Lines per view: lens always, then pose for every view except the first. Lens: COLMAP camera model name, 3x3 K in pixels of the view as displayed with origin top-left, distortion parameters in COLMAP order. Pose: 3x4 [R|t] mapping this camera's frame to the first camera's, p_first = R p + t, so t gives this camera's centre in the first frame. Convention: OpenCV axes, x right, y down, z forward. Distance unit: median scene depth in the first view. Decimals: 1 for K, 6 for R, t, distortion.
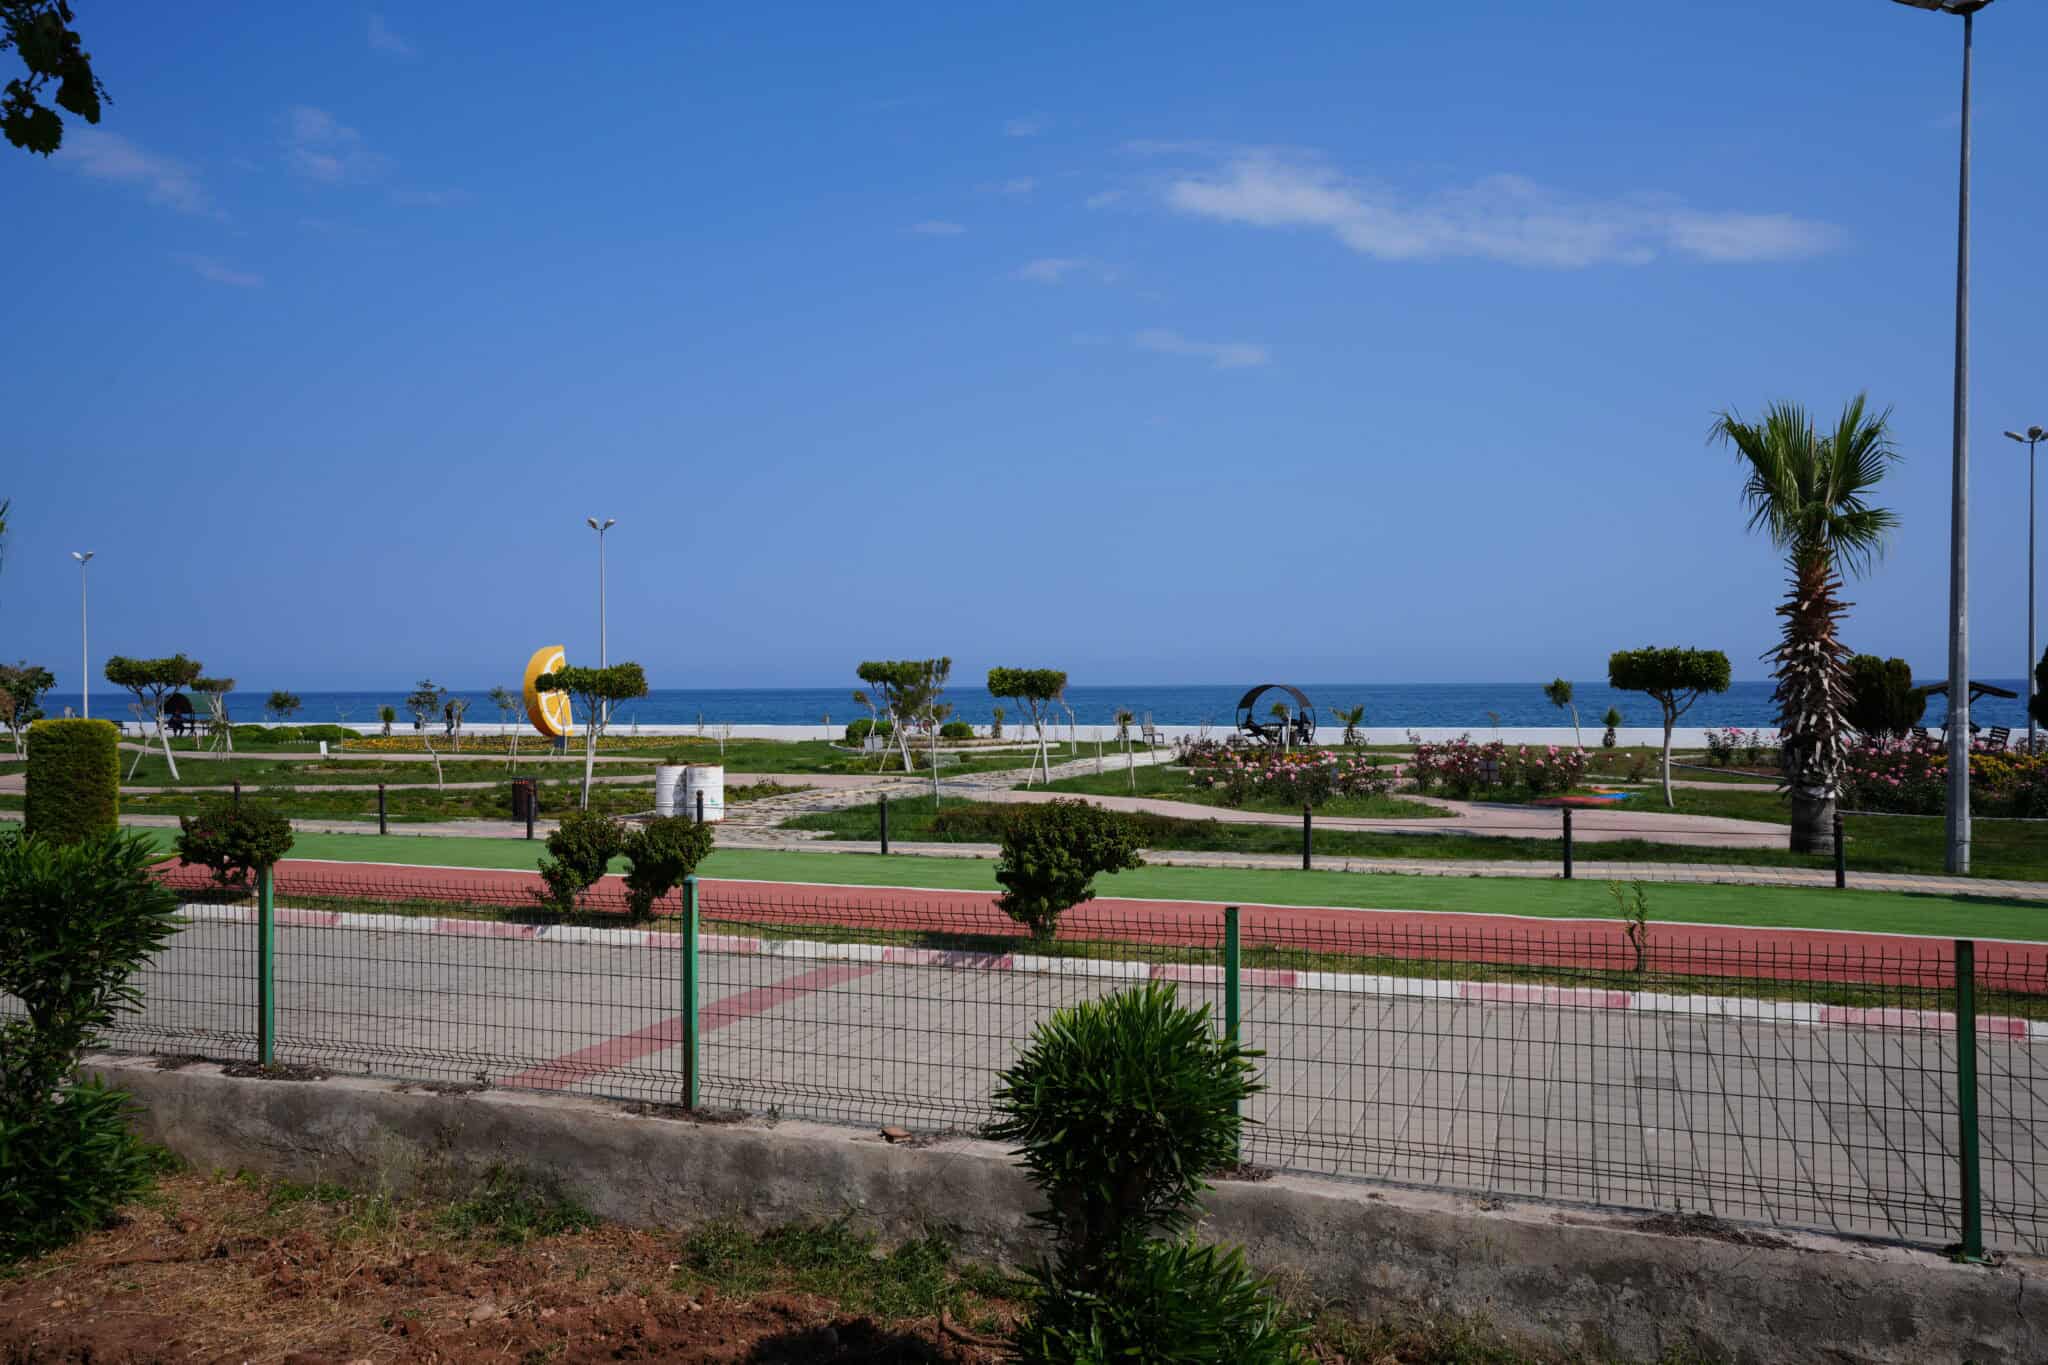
lens RADIAL K [[1570.0, 0, 1033.3], [0, 1570.0, 671.1], [0, 0, 1]] dist [-0.023987, 0.098689]
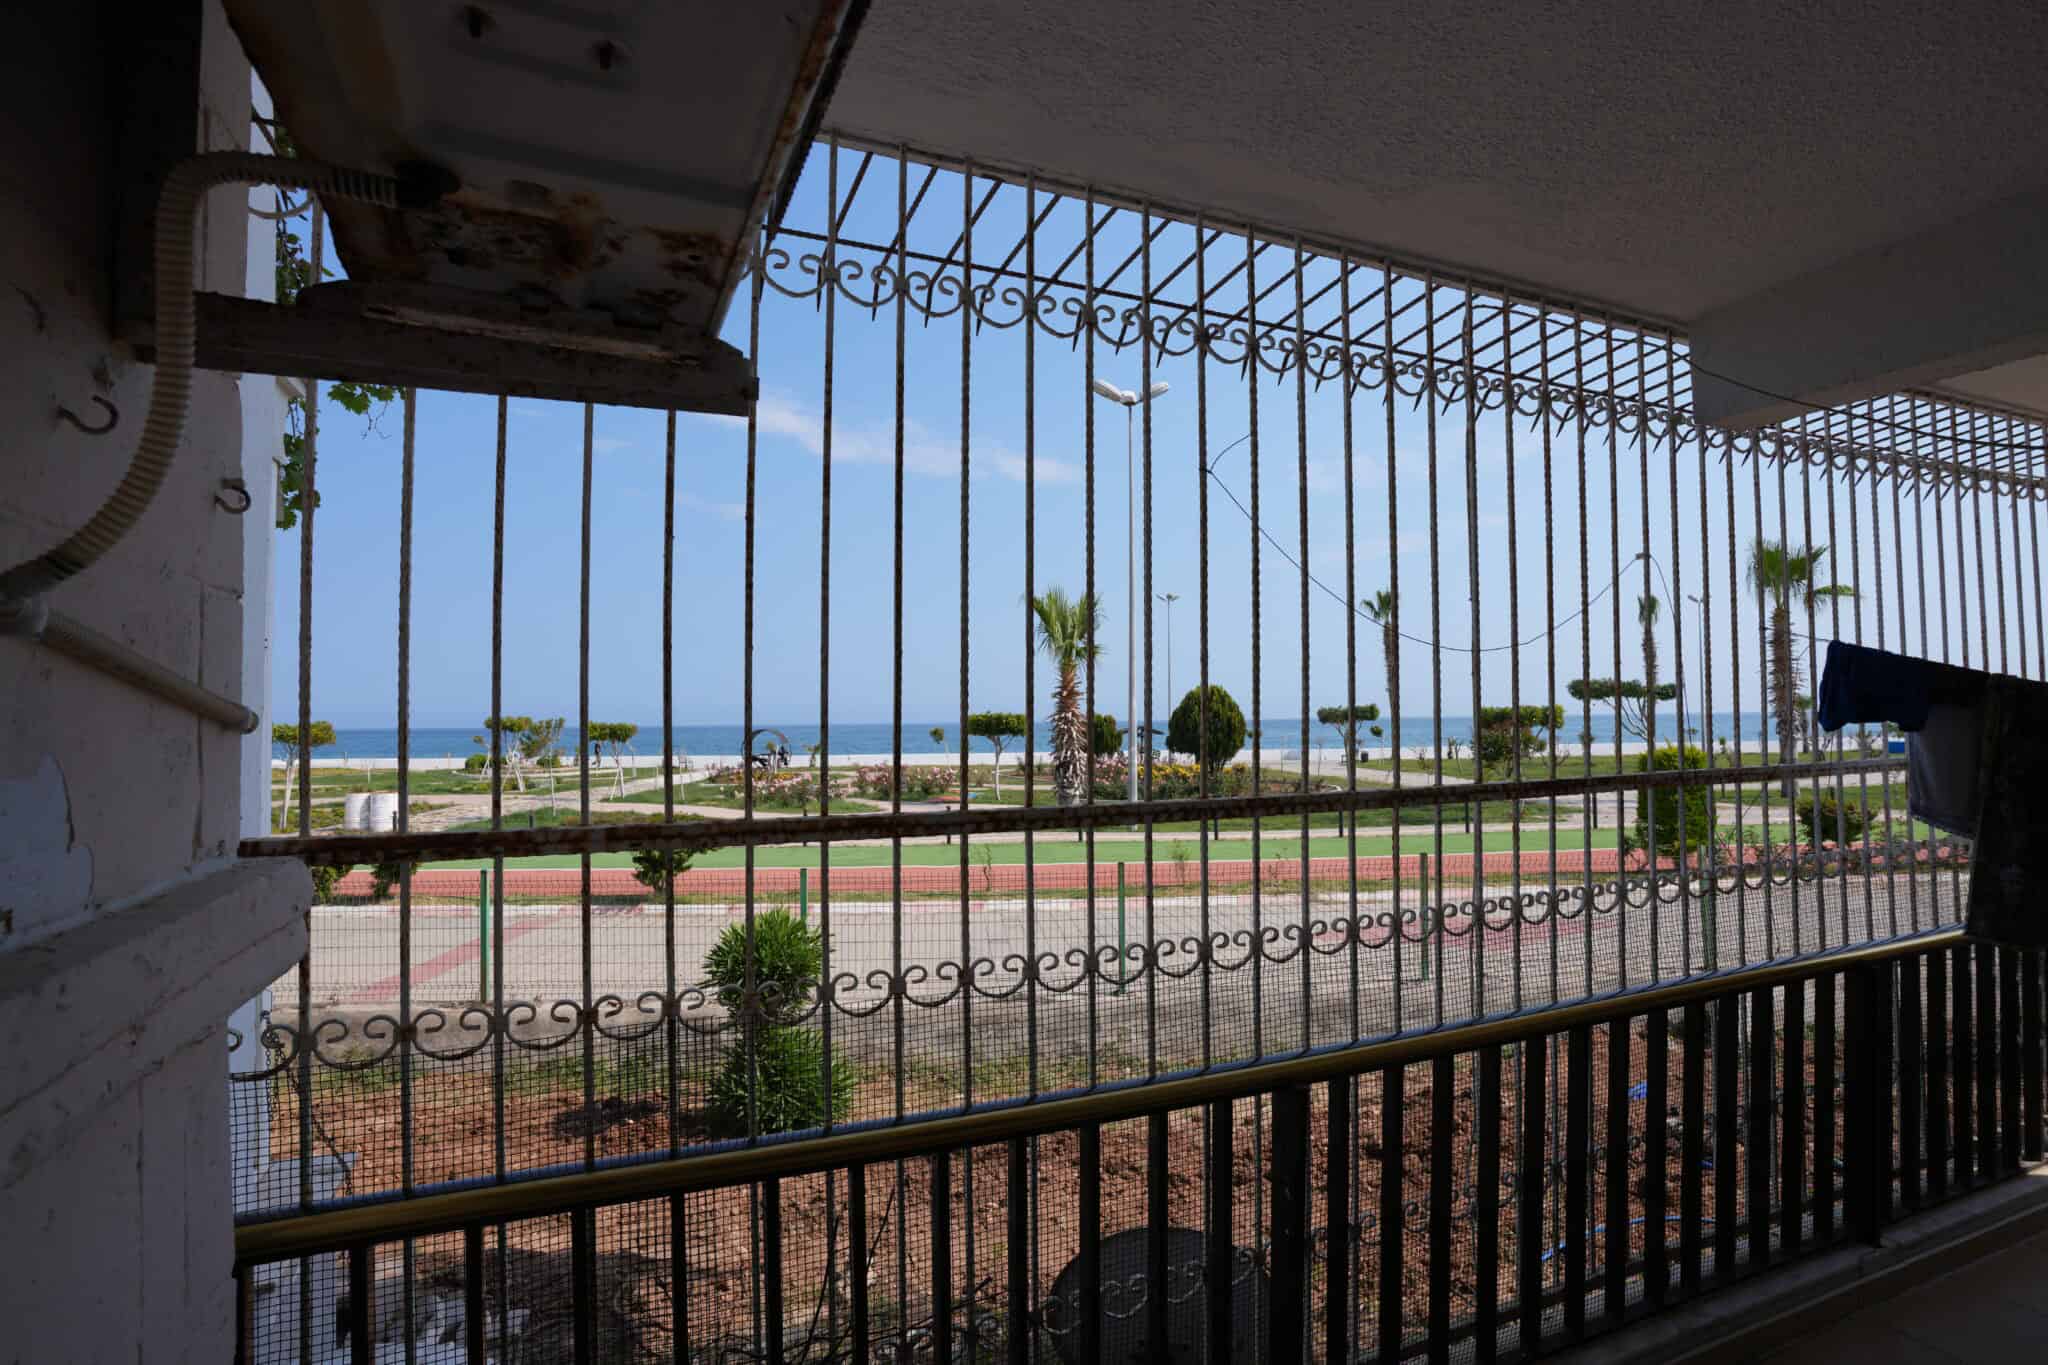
lens RADIAL K [[1001.8, 0, 1023.8], [0, 1001.8, 676.7], [0, 0, 1]] dist [-0.077463, 0.034926]
pose [[0.915309, 0.014138, 0.402504, -0.096049], [0.001806, 0.999230, -0.039205, -0.031546], [-0.402748, 0.036612, 0.914578, -0.204980]]
